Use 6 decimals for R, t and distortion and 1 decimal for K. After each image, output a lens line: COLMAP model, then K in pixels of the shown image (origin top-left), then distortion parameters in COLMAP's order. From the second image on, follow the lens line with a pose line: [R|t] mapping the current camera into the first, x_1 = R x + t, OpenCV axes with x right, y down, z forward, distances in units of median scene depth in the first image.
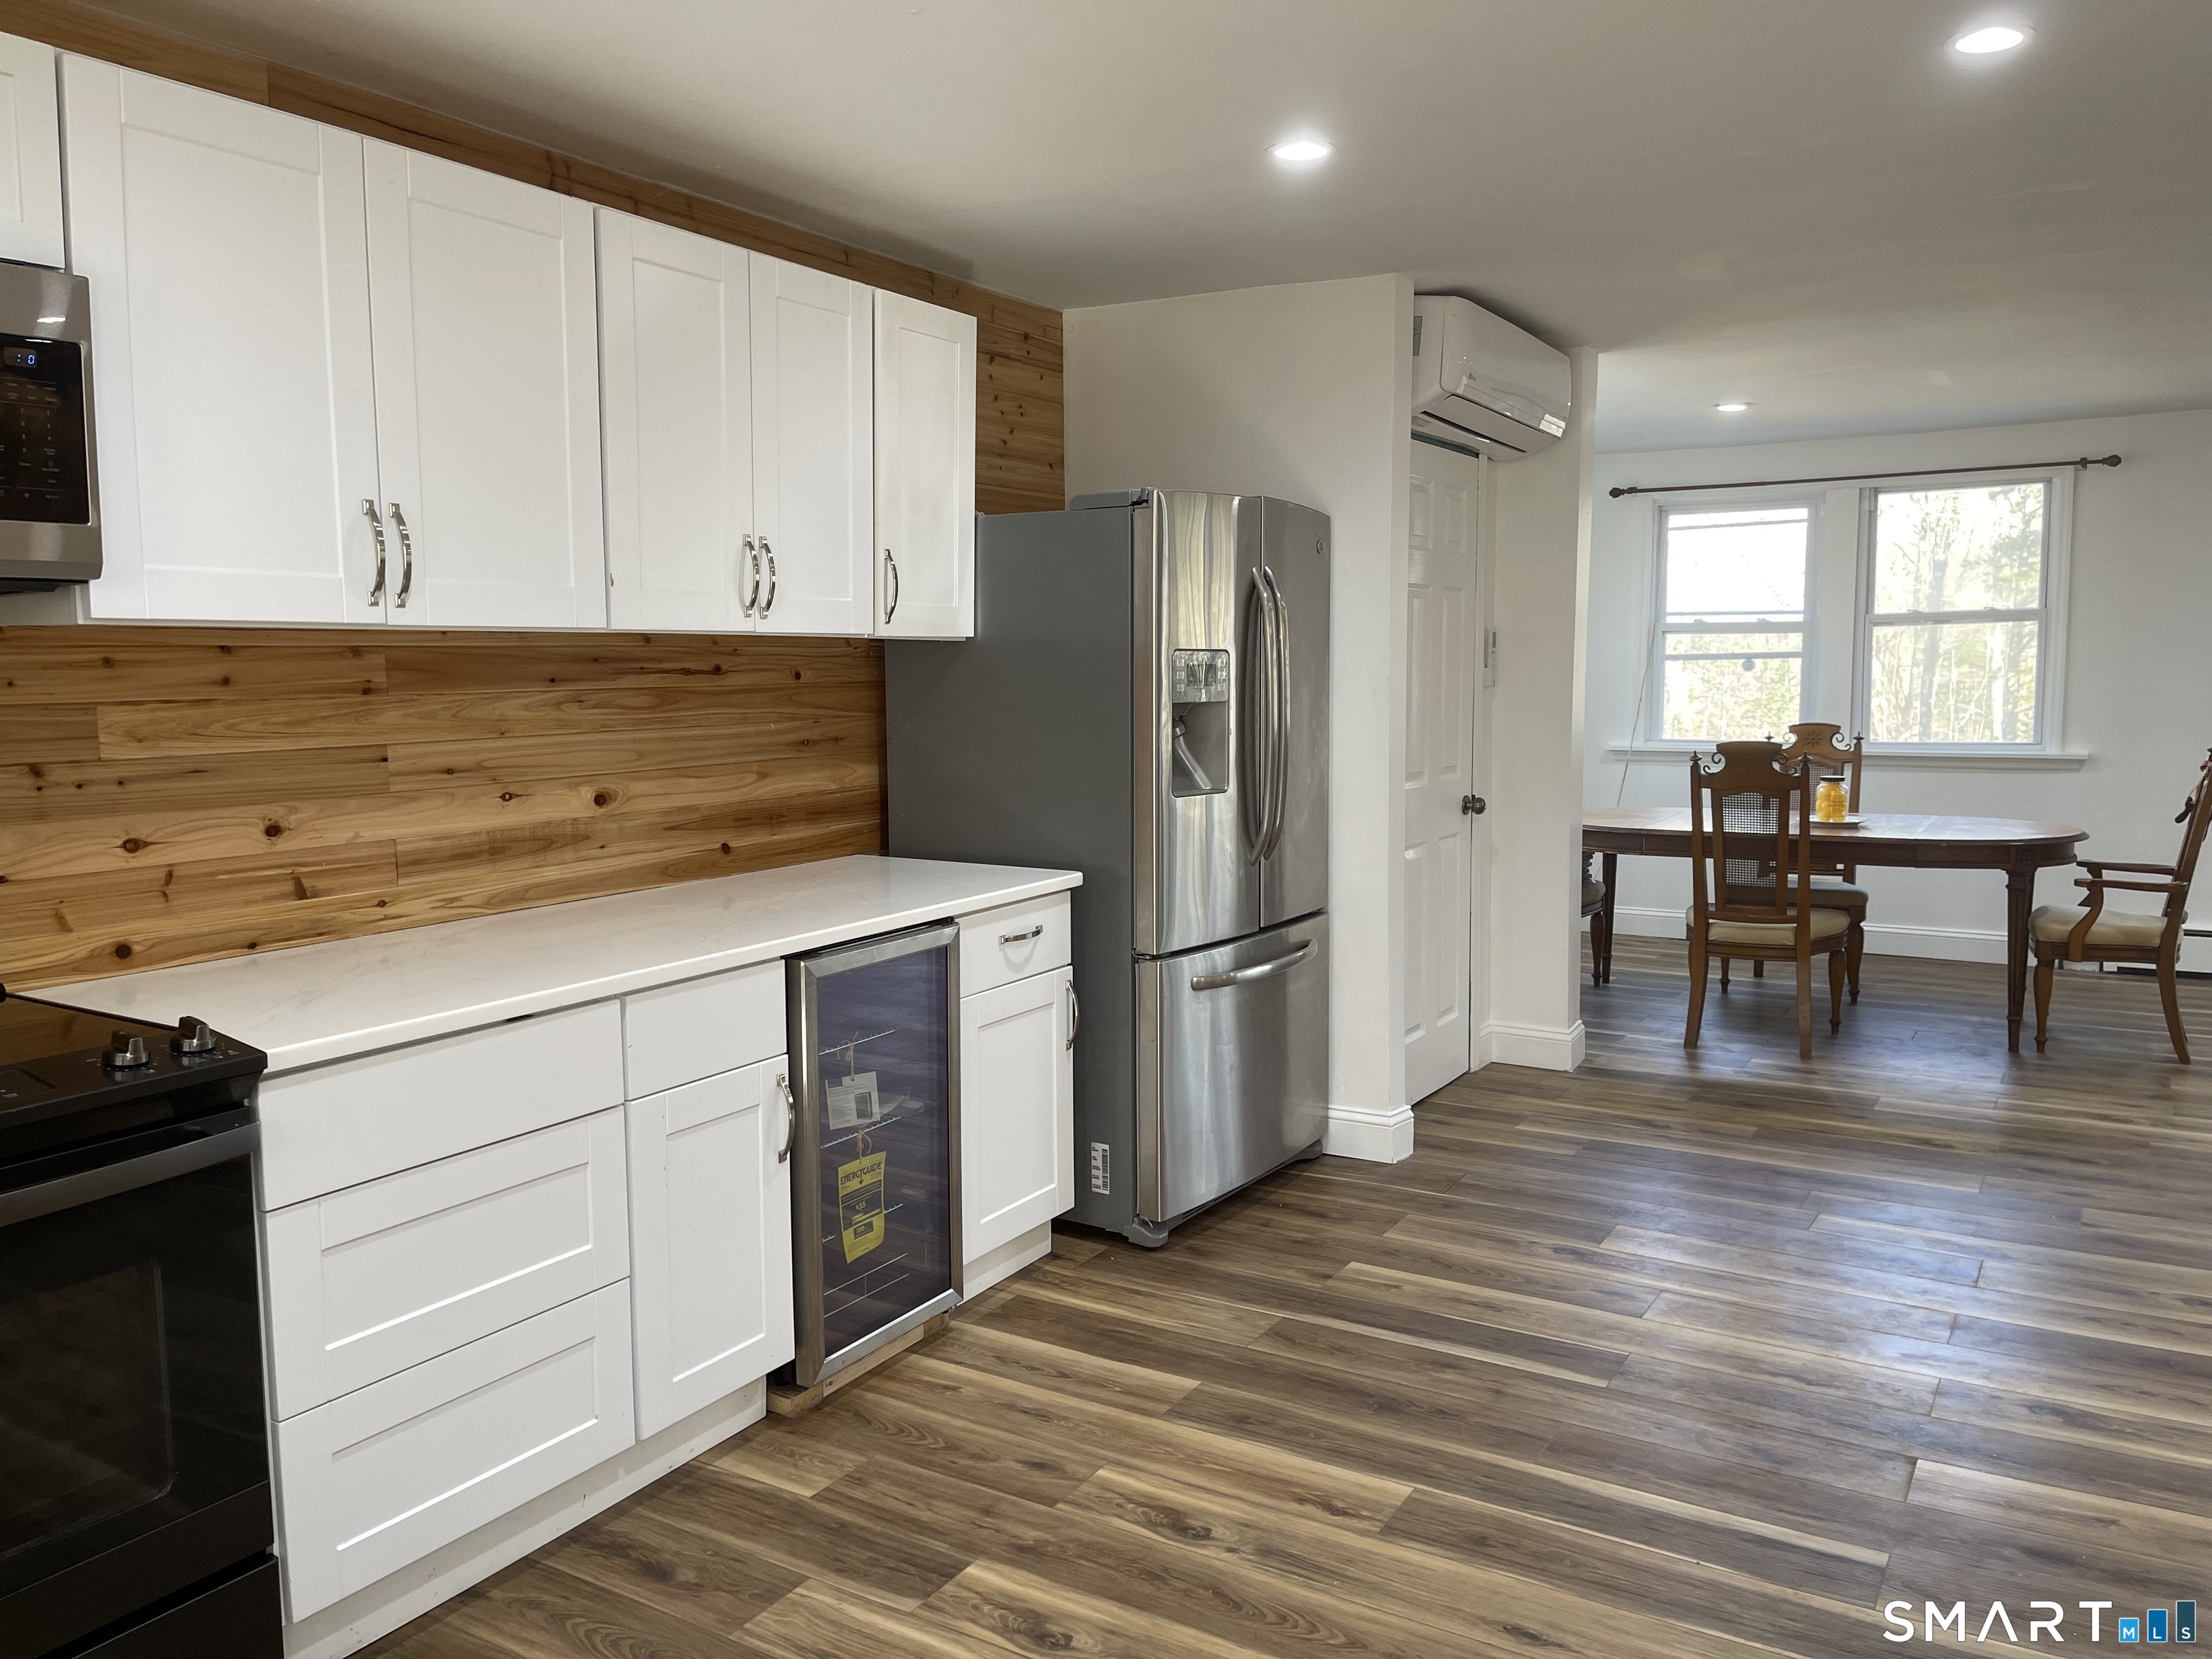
lens RADIAL K [[1682.6, 0, 1103.6], [0, 1682.6, 828.0], [0, 0, 1]] dist [0.058964, -0.020270]
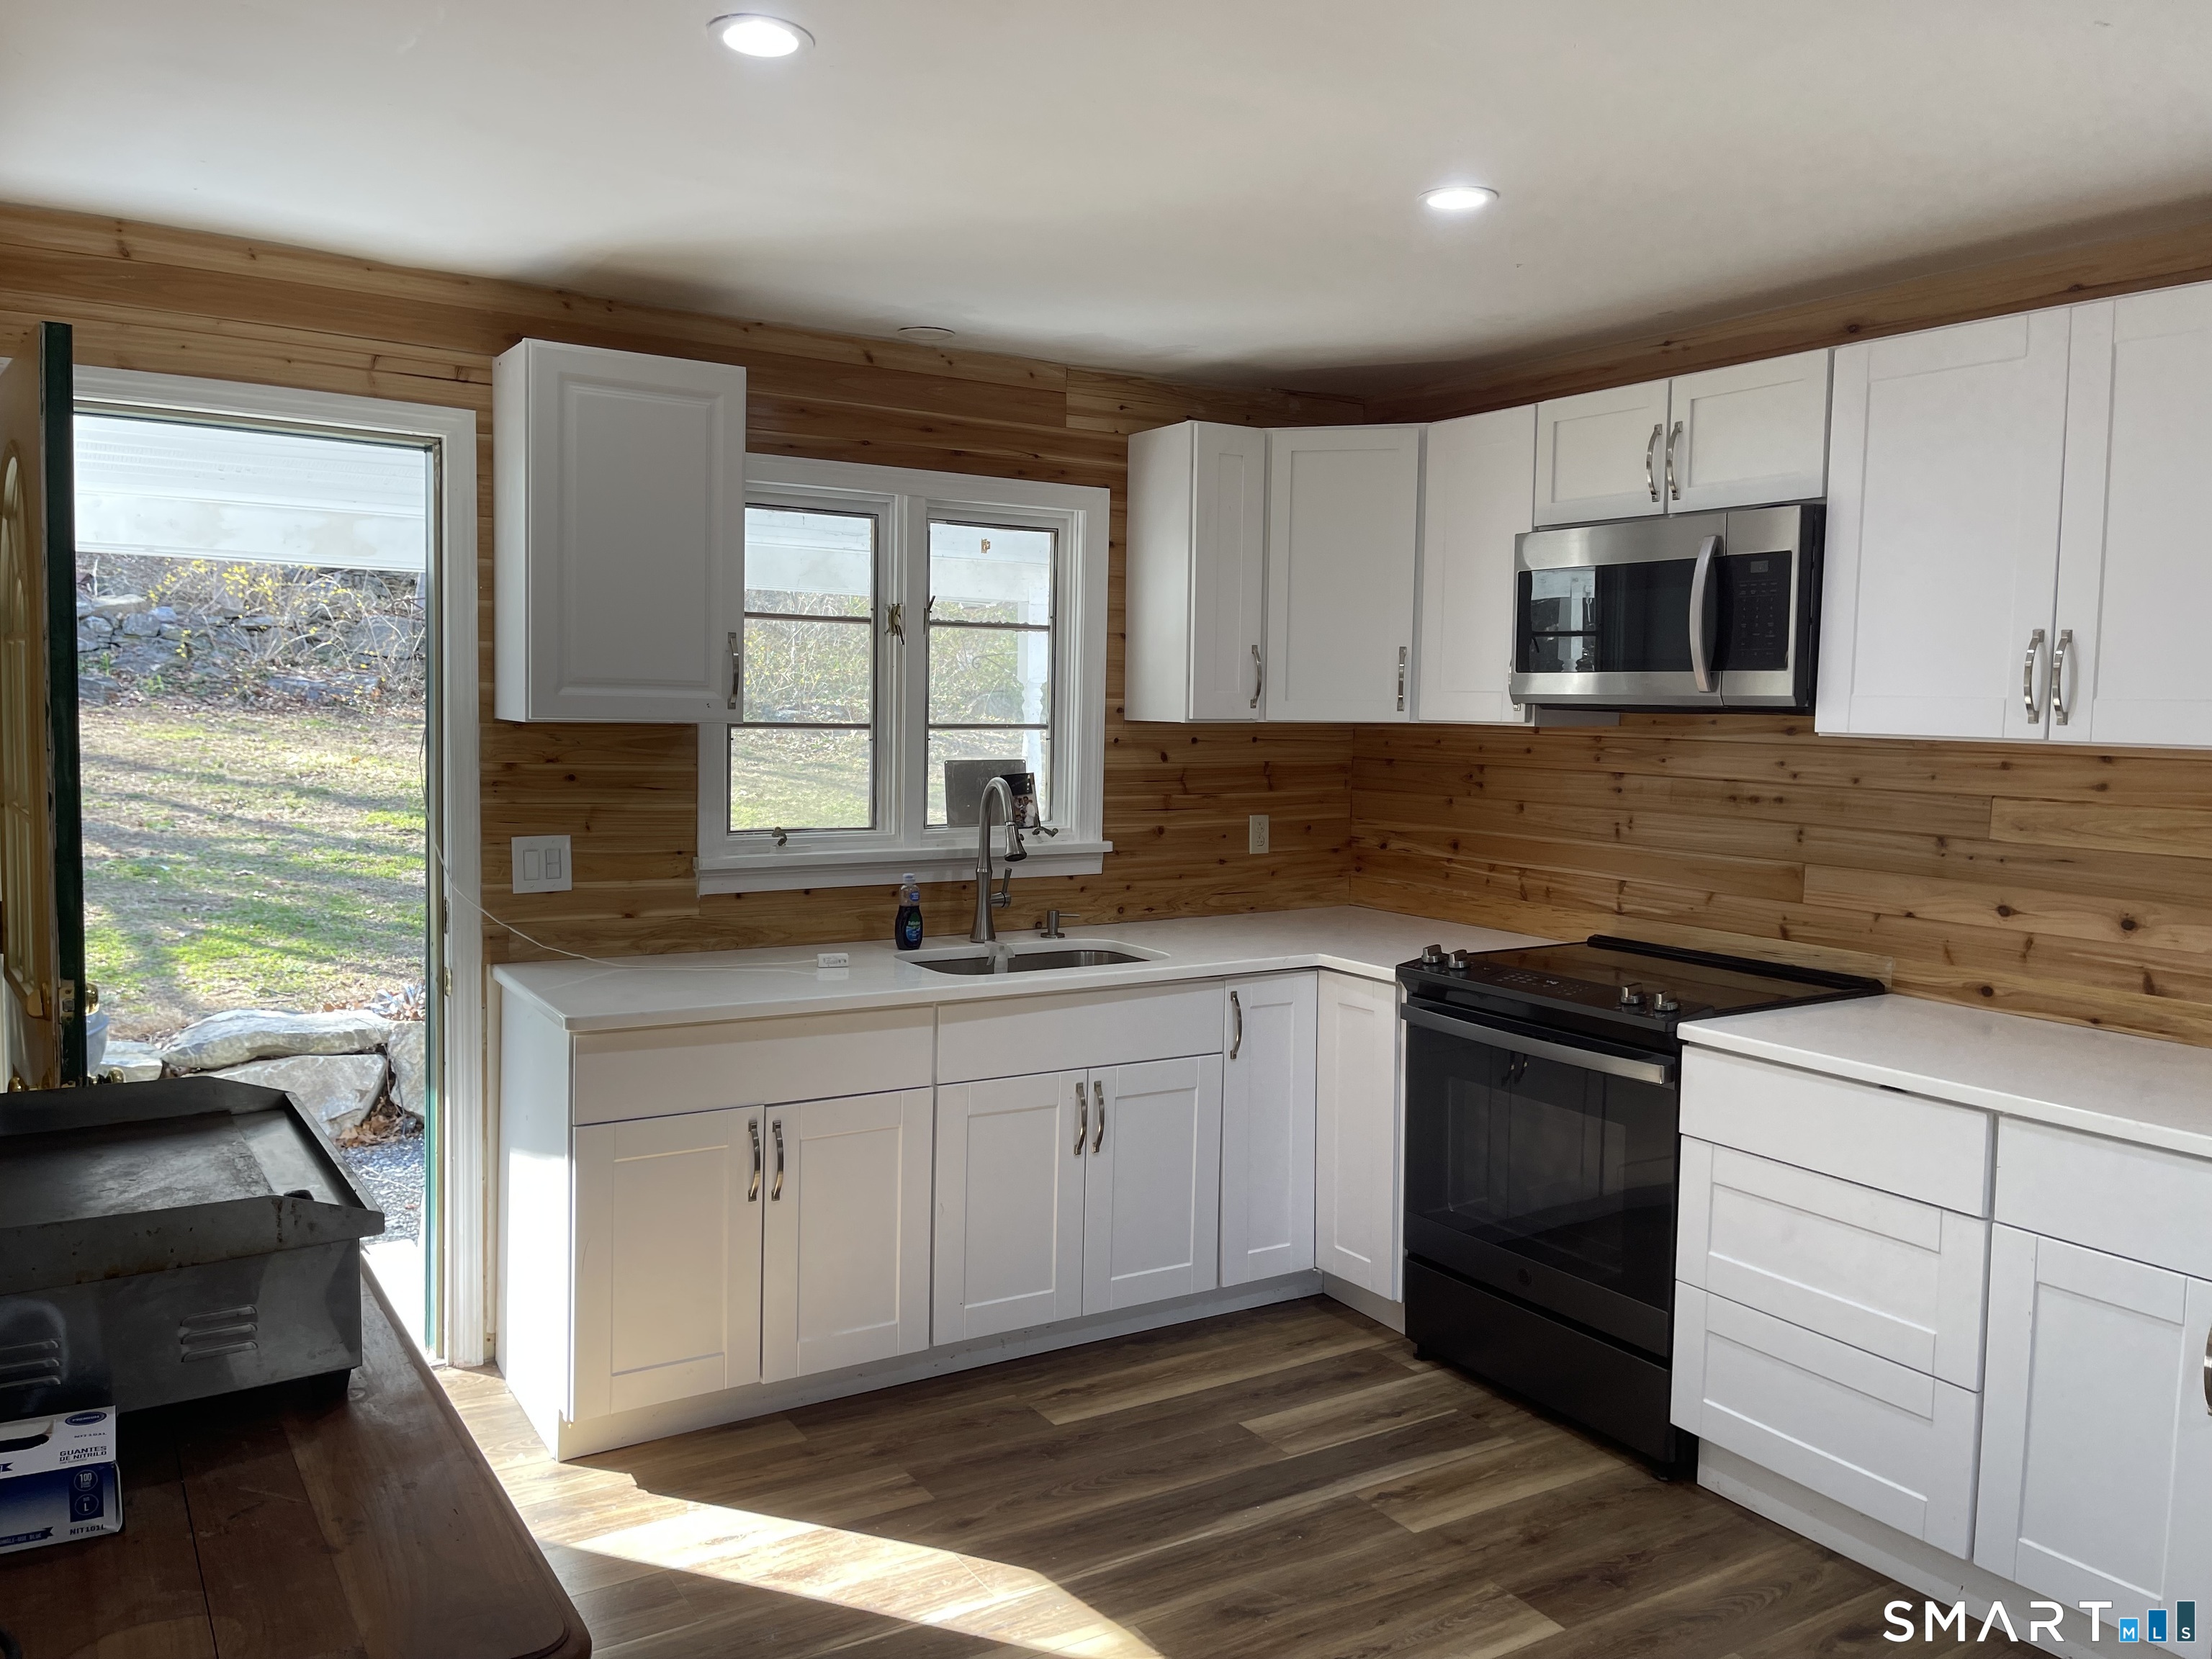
lens RADIAL K [[1682.6, 0, 1103.8], [0, 1682.6, 820.2], [0, 0, 1]] dist [0.058964, -0.020270]
pose [[-0.438196, 0.067685, -0.896327, 0.488811], [-0.107040, 0.986136, 0.126797, -0.083525], [0.892483, 0.151505, -0.424876, 0.542996]]
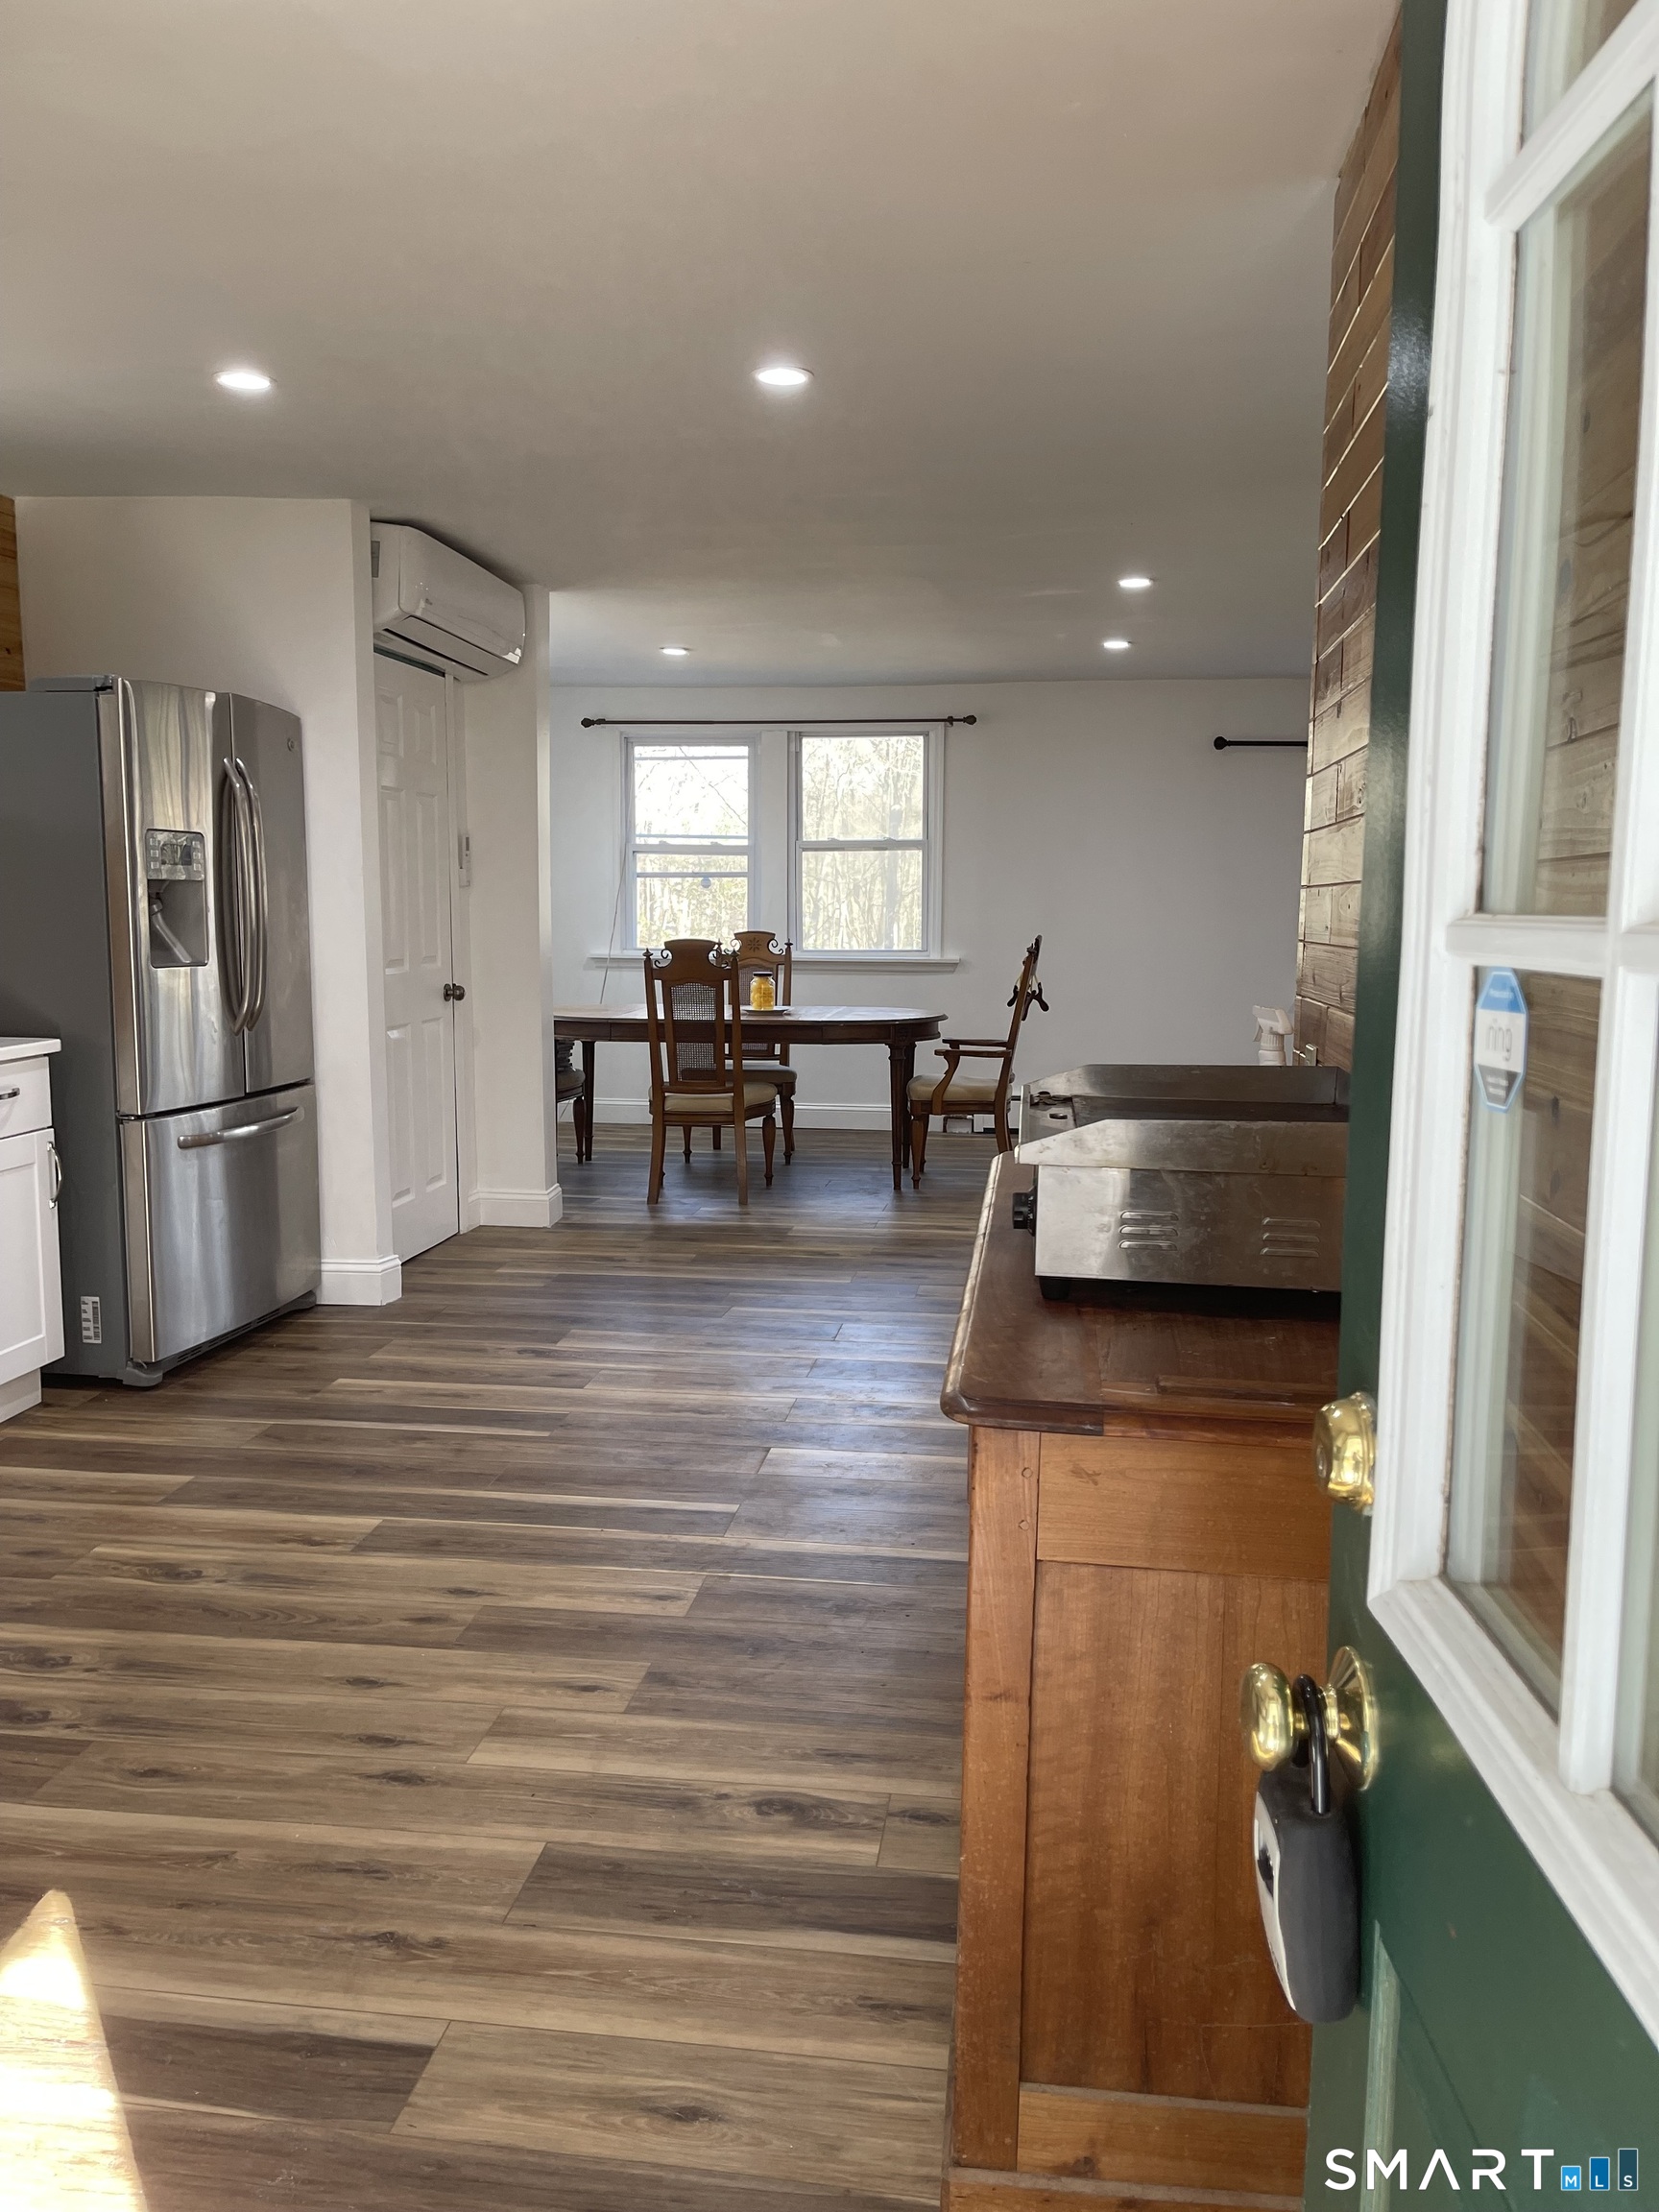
lens RADIAL K [[1682.6, 0, 830.9], [0, 1682.6, 1101.6], [0, 0, 1]] dist [0.058964, -0.020270]
pose [[0.917113, -0.036906, 0.396916, 0.004959], [0.027885, 0.999205, 0.028475, 0.046665], [-0.397652, -0.015047, 0.917413, -0.163544]]
